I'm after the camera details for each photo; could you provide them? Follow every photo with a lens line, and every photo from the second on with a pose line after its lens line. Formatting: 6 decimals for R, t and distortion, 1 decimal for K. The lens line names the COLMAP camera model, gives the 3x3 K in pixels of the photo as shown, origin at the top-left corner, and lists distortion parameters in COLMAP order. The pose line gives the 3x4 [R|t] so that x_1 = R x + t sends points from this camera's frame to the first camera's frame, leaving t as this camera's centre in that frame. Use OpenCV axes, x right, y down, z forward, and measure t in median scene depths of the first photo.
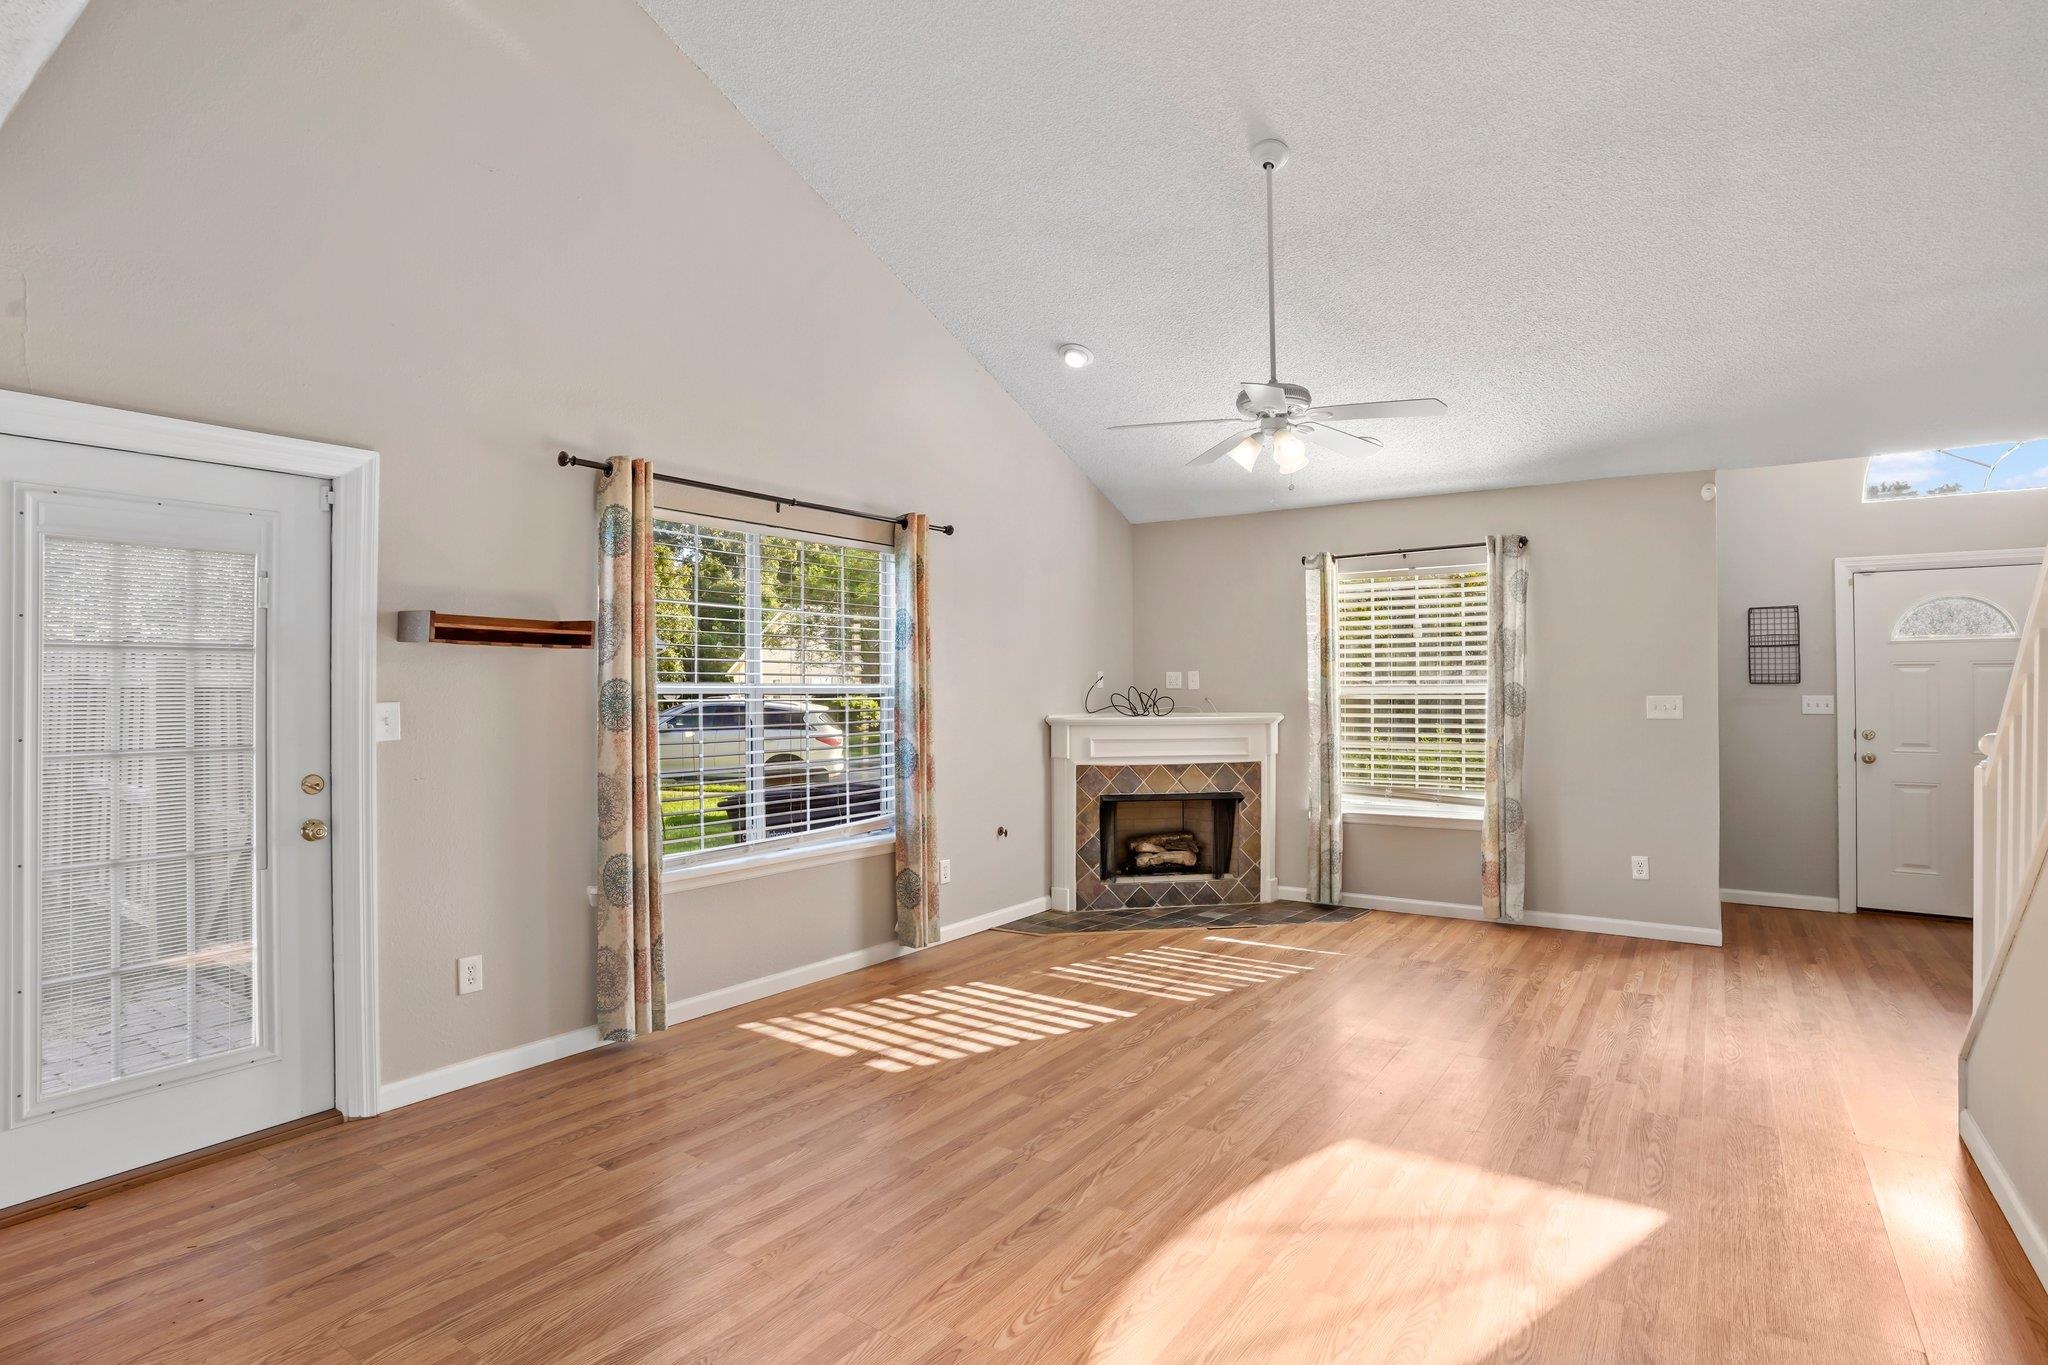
lens RADIAL K [[1042.4, 0, 1007.3], [0, 1042.4, 685.0], [0, 0, 1]] dist [-0.078707, 0.000206]
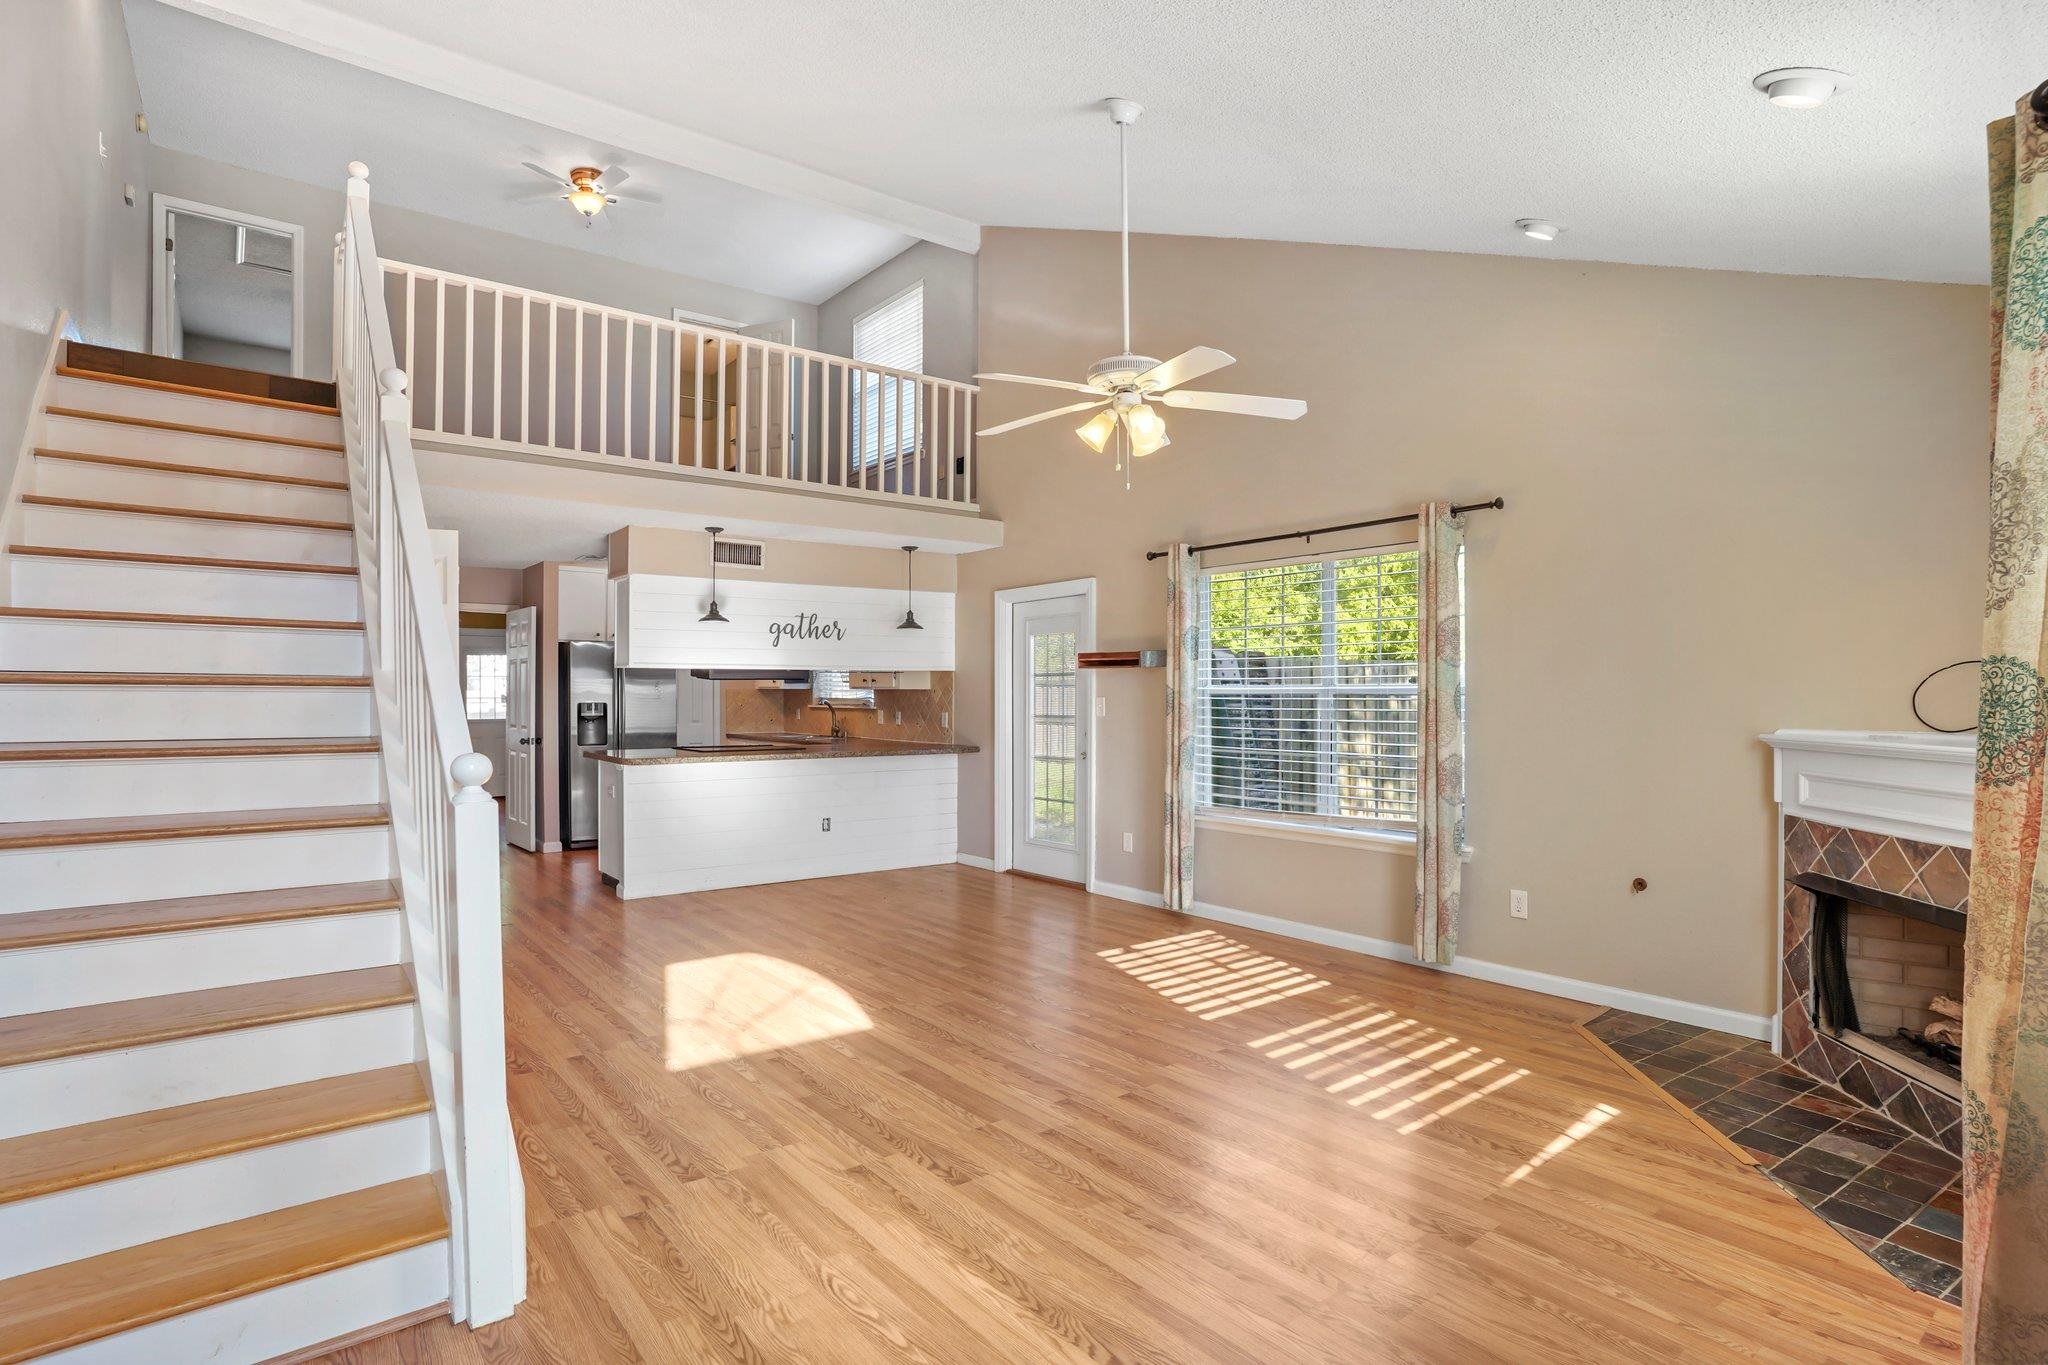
lens RADIAL K [[1010.3, 0, 1024.0], [0, 1010.3, 682.5], [0, 0, 1]] dist [-0.033568, 0.001296]
pose [[-0.275034, -0.011708, -0.961363, 0.872228], [0.004398, 0.999900, -0.013436, 0.008464], [0.961424, -0.007923, -0.274955, 0.875946]]
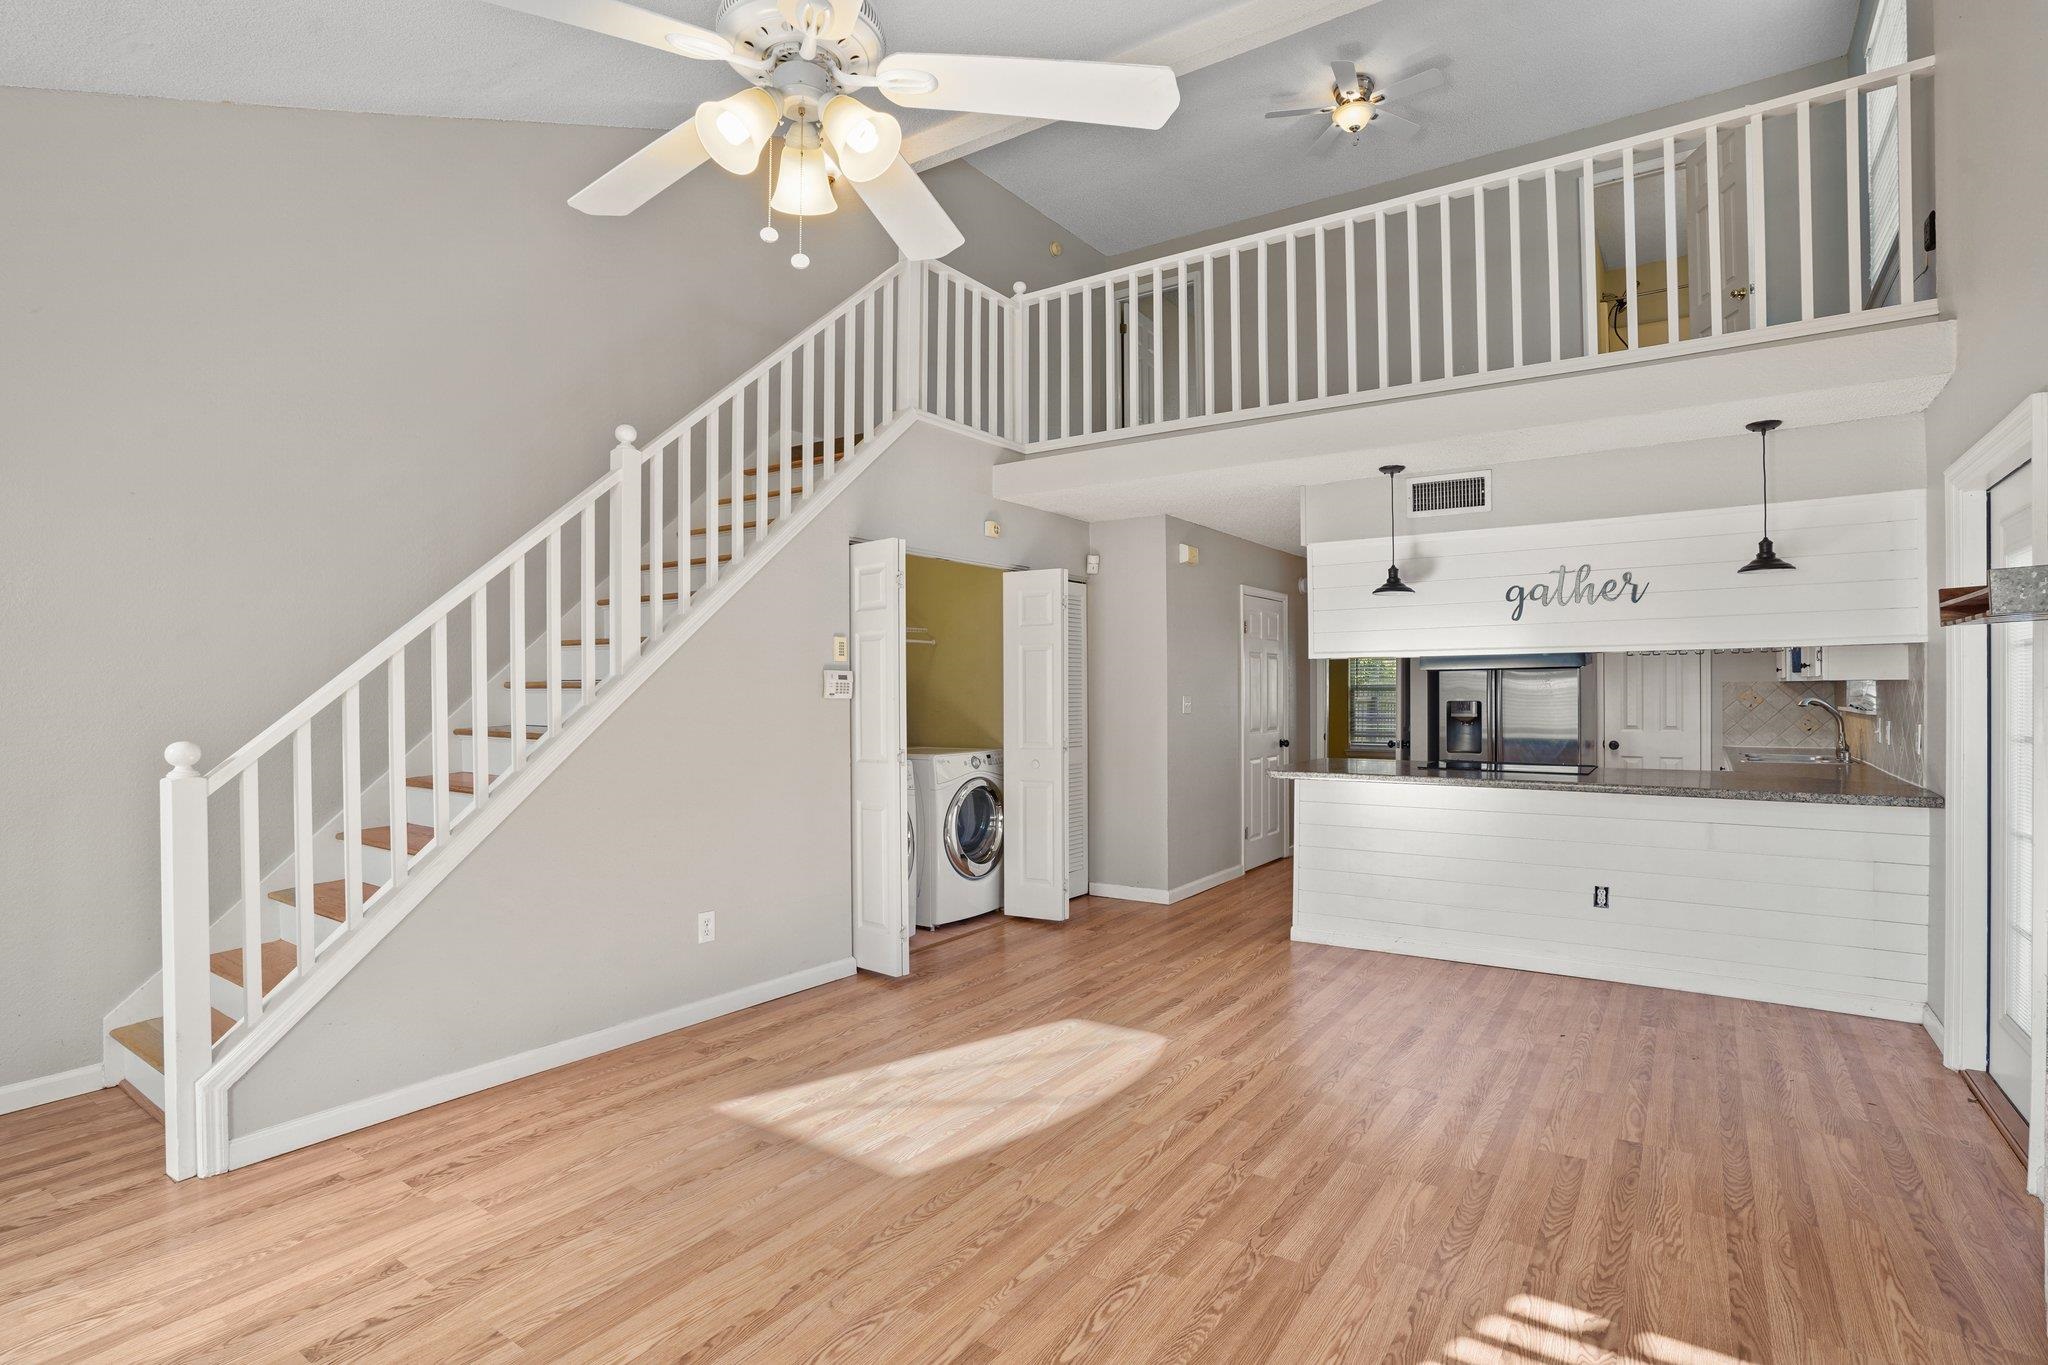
lens RADIAL K [[1010.3, 0, 1024.0], [0, 1010.3, 682.5], [0, 0, 1]] dist [-0.033568, 0.001296]
pose [[-0.999839, 0.003965, -0.017487, 0.129914], [0.004205, 0.999898, -0.013685, 0.007357], [0.017431, -0.013757, -0.999753, 1.082761]]
